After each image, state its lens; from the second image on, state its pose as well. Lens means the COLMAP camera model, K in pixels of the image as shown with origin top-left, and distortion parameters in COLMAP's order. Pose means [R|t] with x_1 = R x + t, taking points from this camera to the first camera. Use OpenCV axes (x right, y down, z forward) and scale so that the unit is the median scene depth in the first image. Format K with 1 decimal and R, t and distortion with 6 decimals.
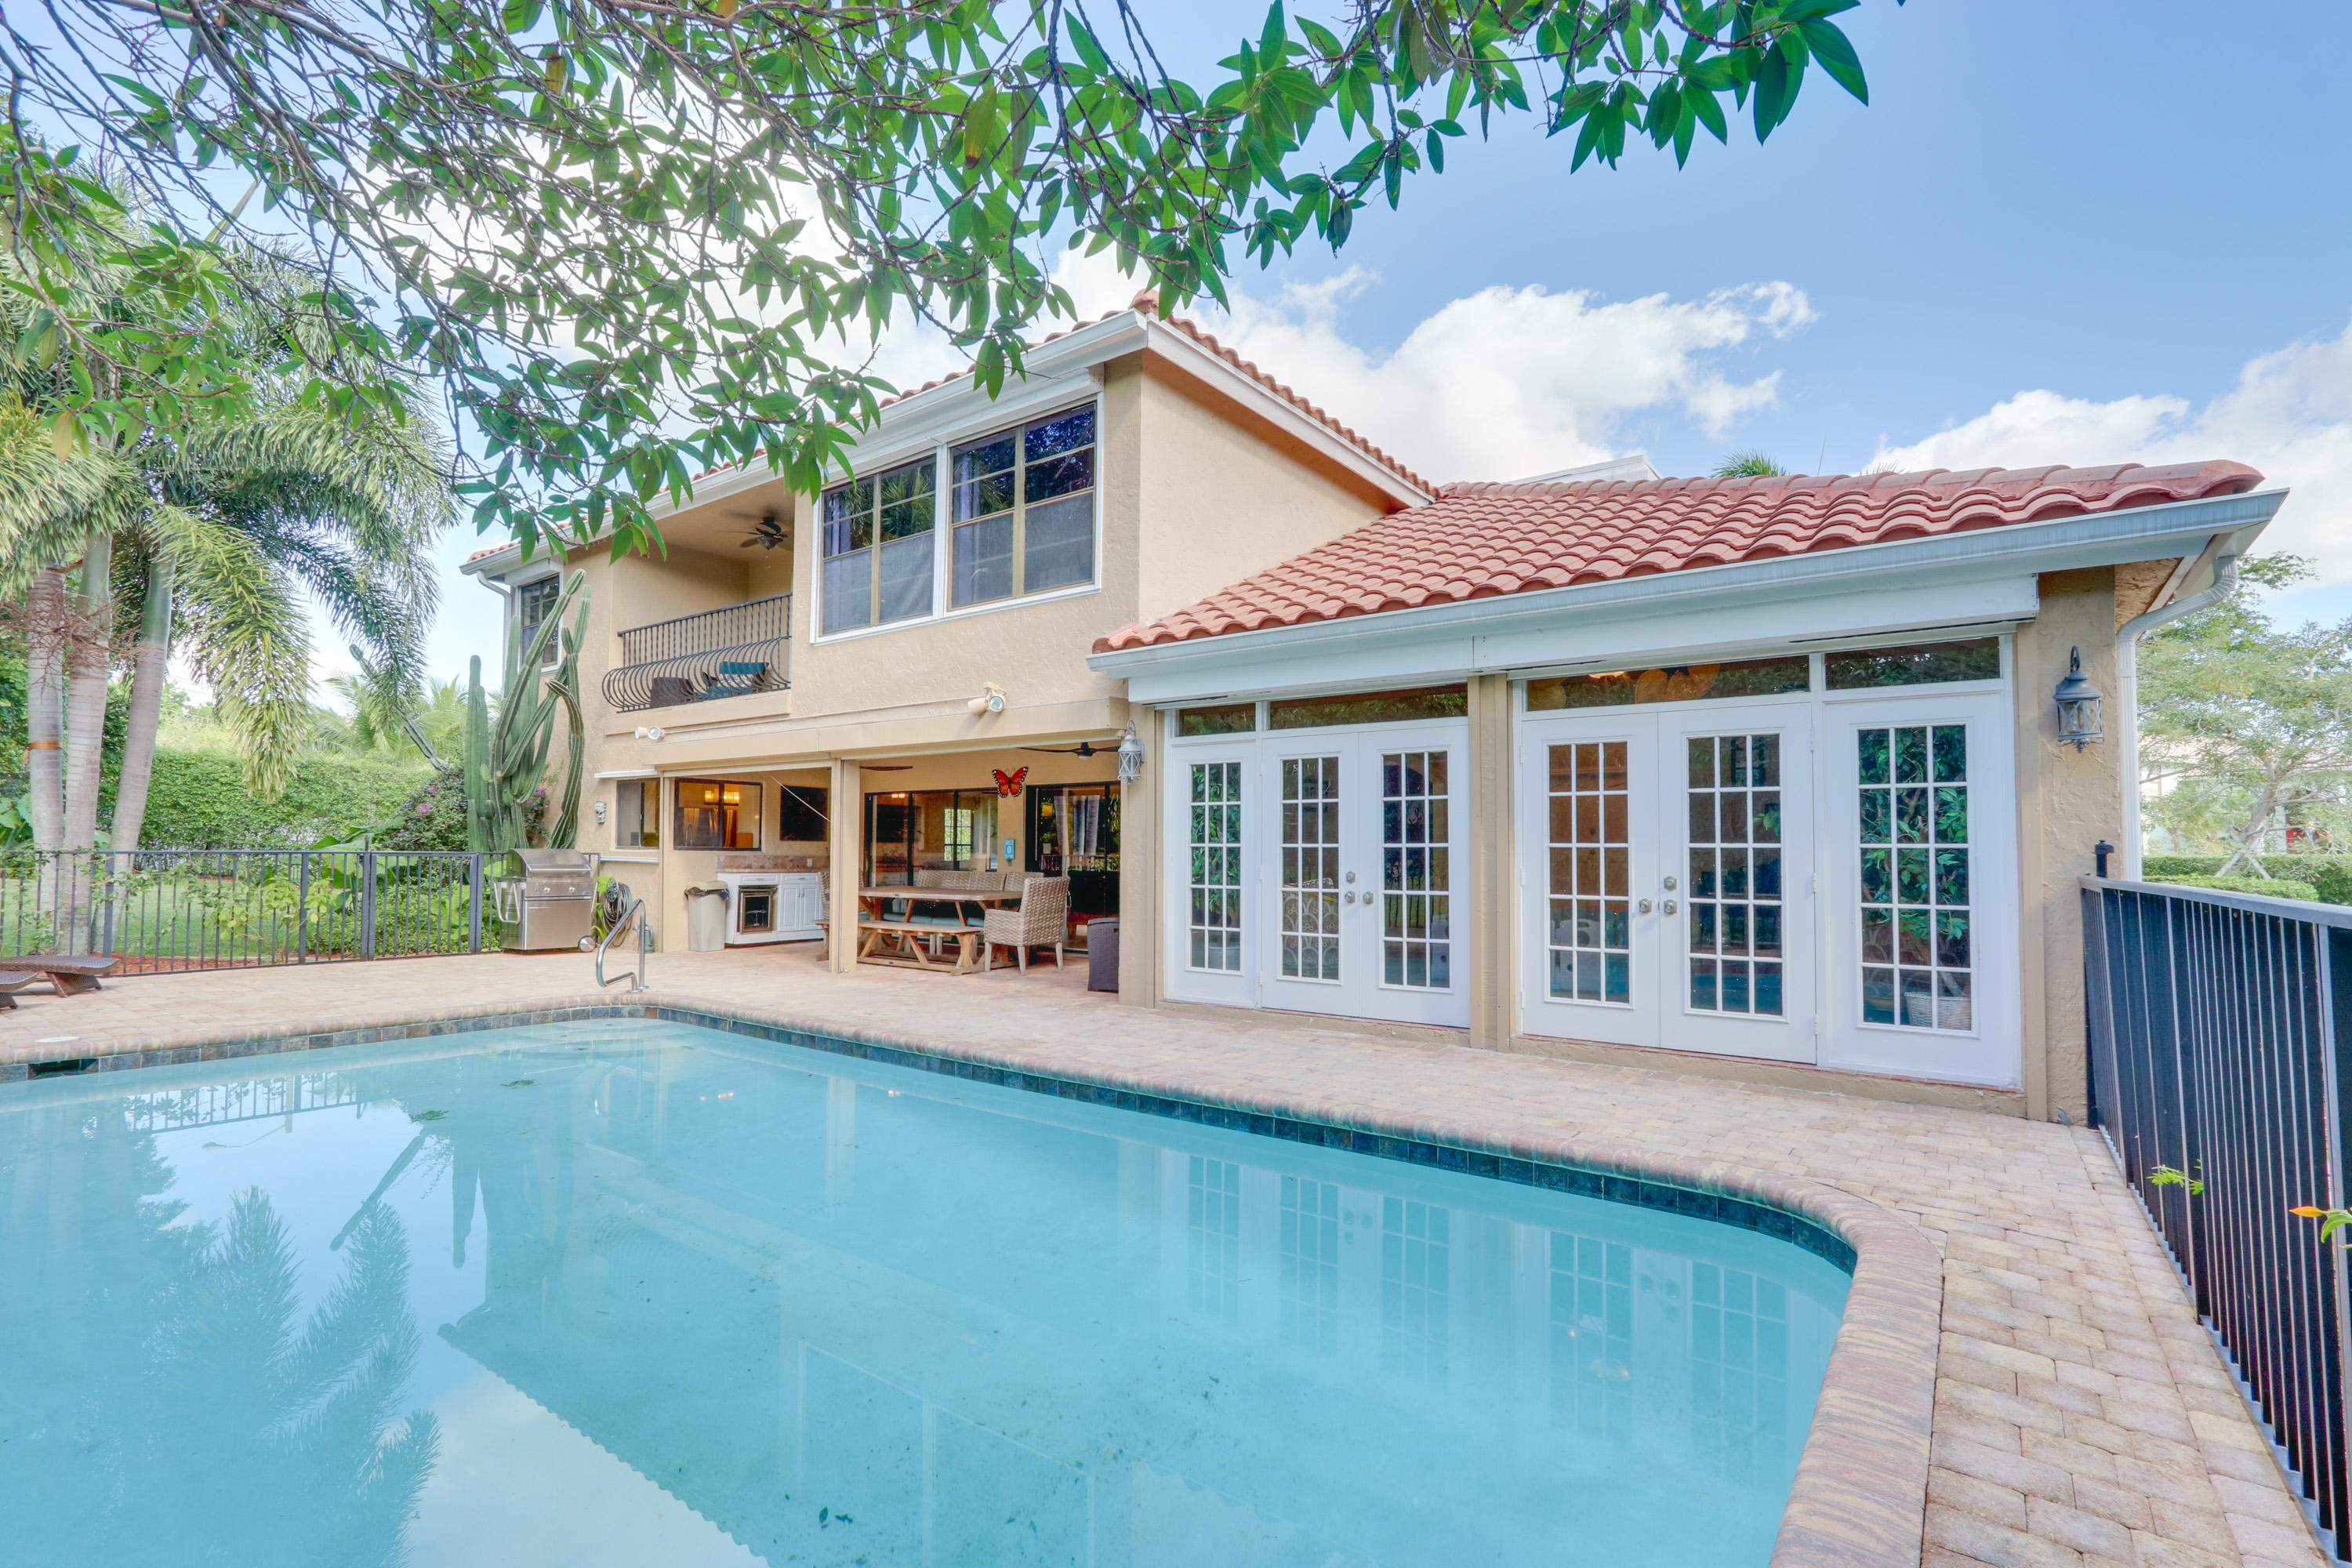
lens RADIAL K [[1093.2, 0, 1175.2], [0, 1093.2, 814.3], [0, 0, 1]] dist [-0.002270, -0.000202]
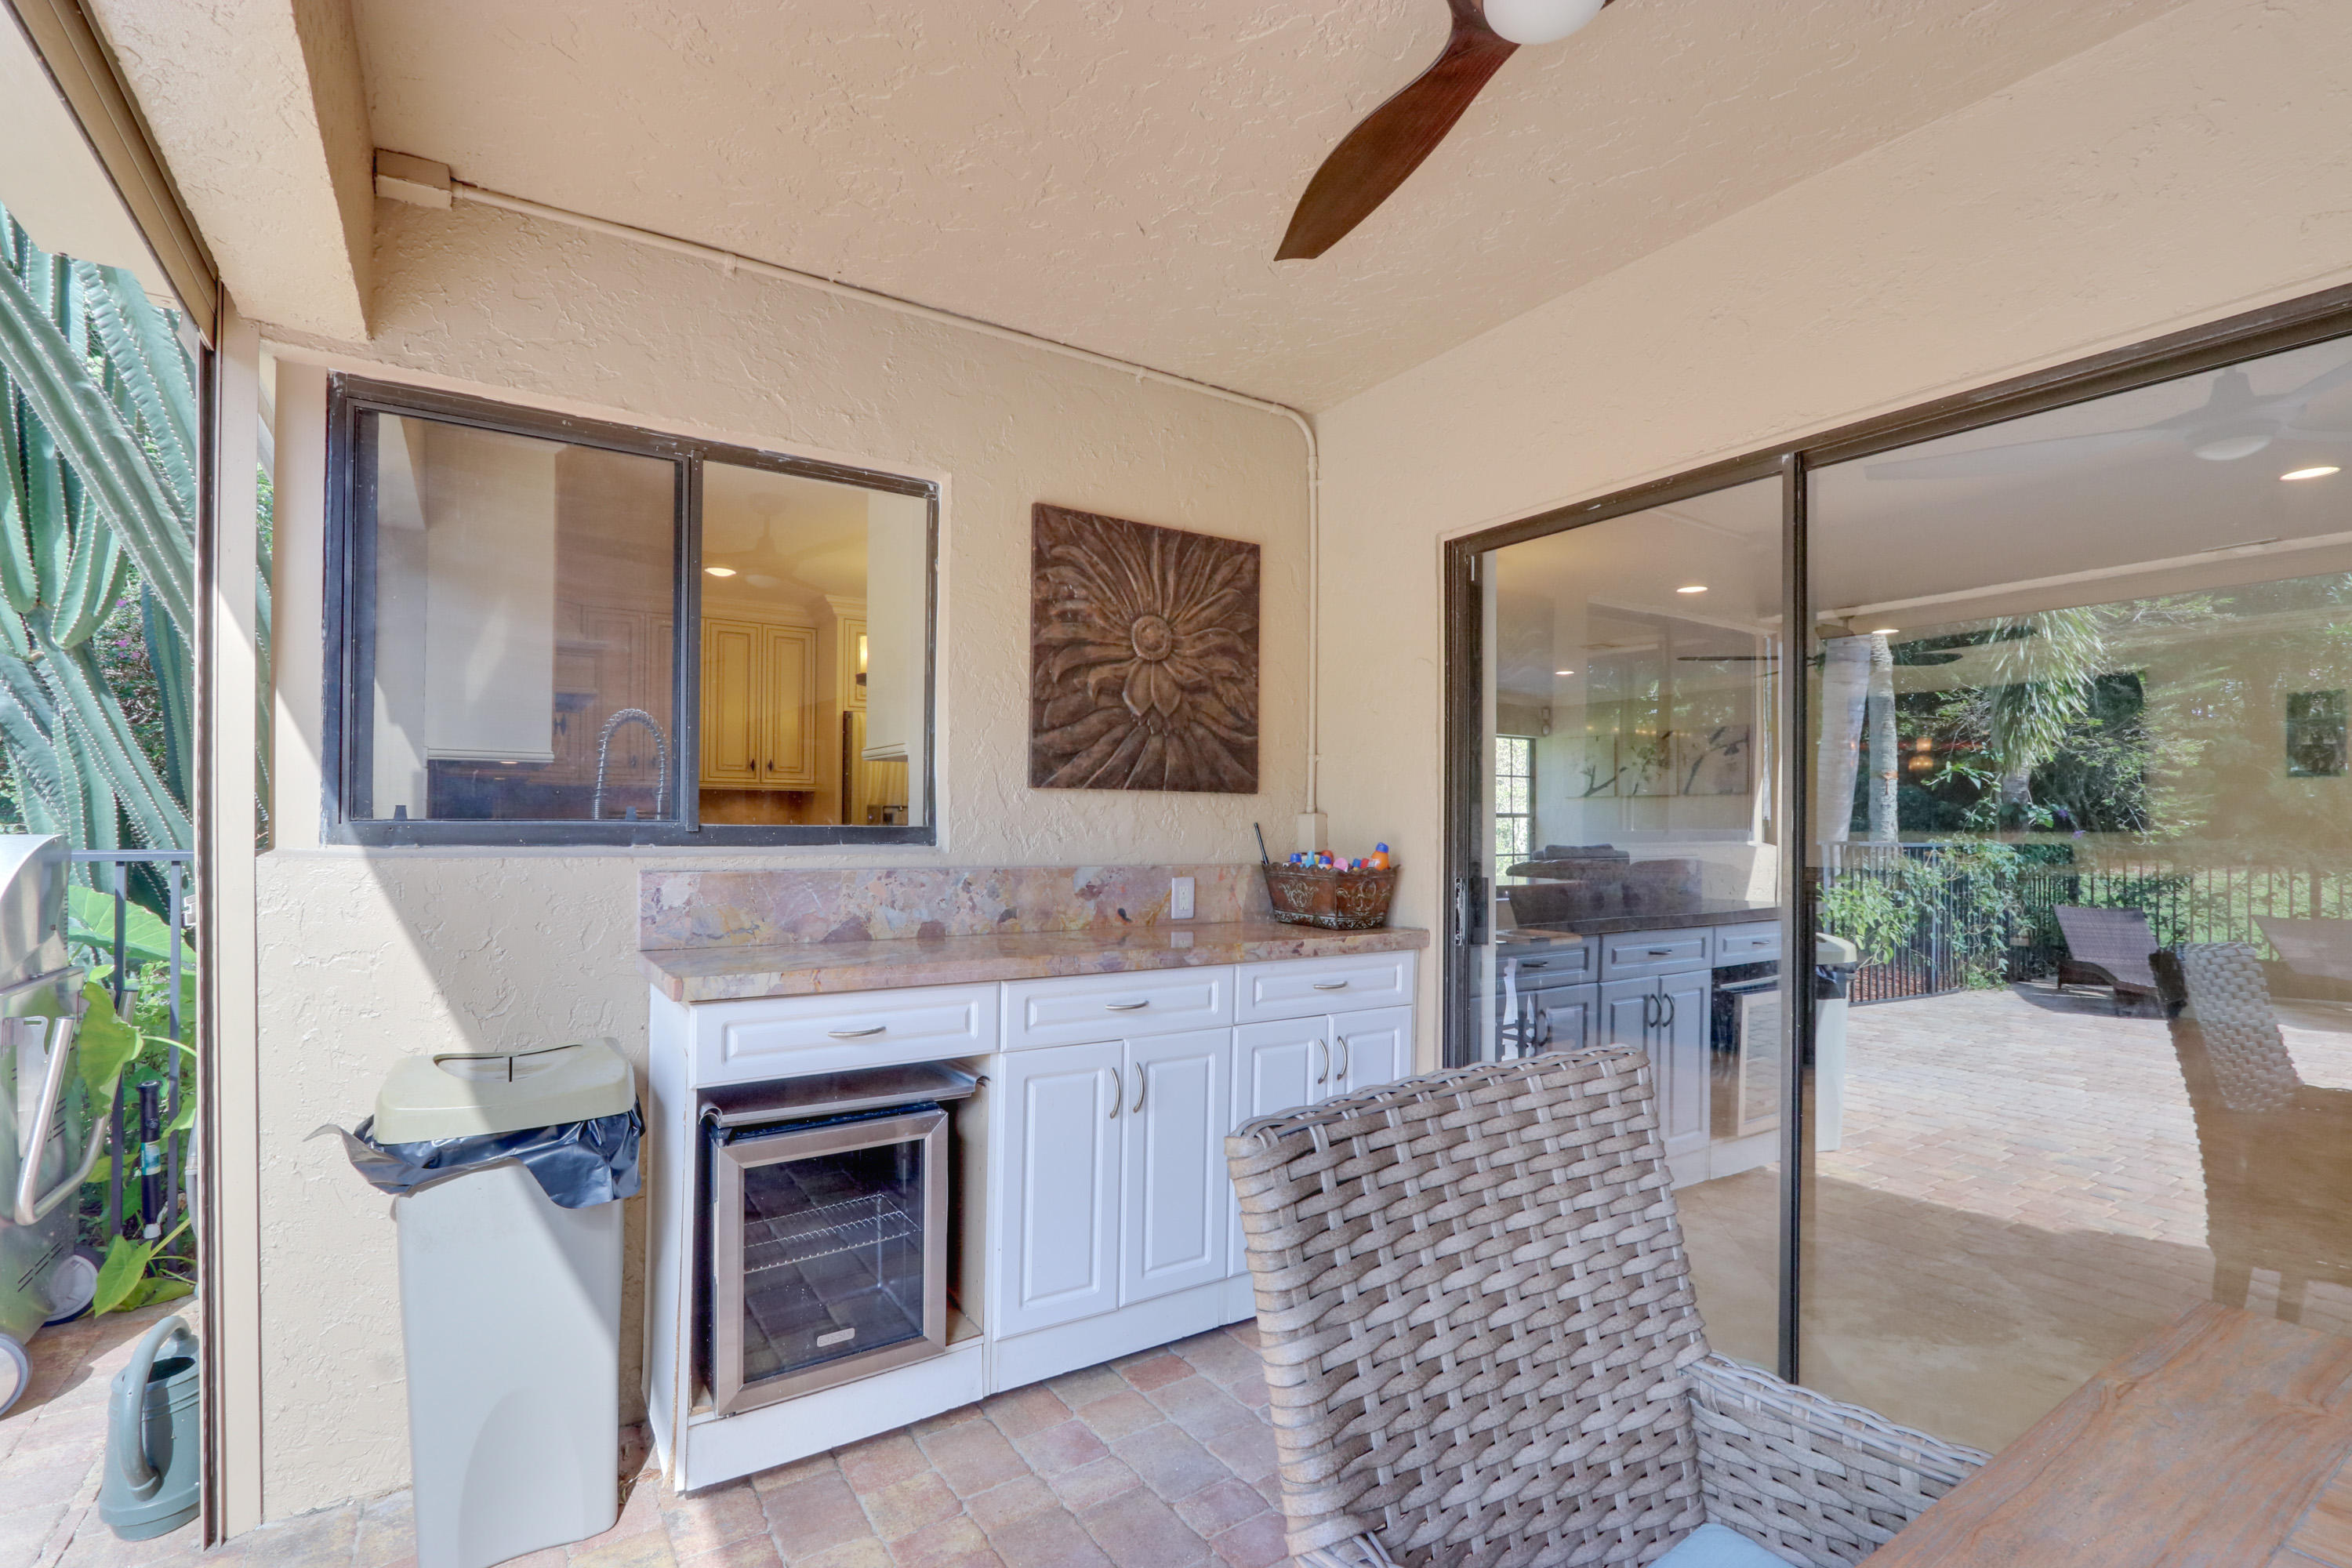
lens RADIAL K [[1093.2, 0, 1175.2], [0, 1093.2, 814.3], [0, 0, 1]] dist [-0.002270, -0.000202]
pose [[0.936858, -0.002521, -0.349702, -0.272870], [0.011958, 0.999620, 0.024830, 0.024369], [0.349507, -0.027444, 0.936532, 0.834614]]
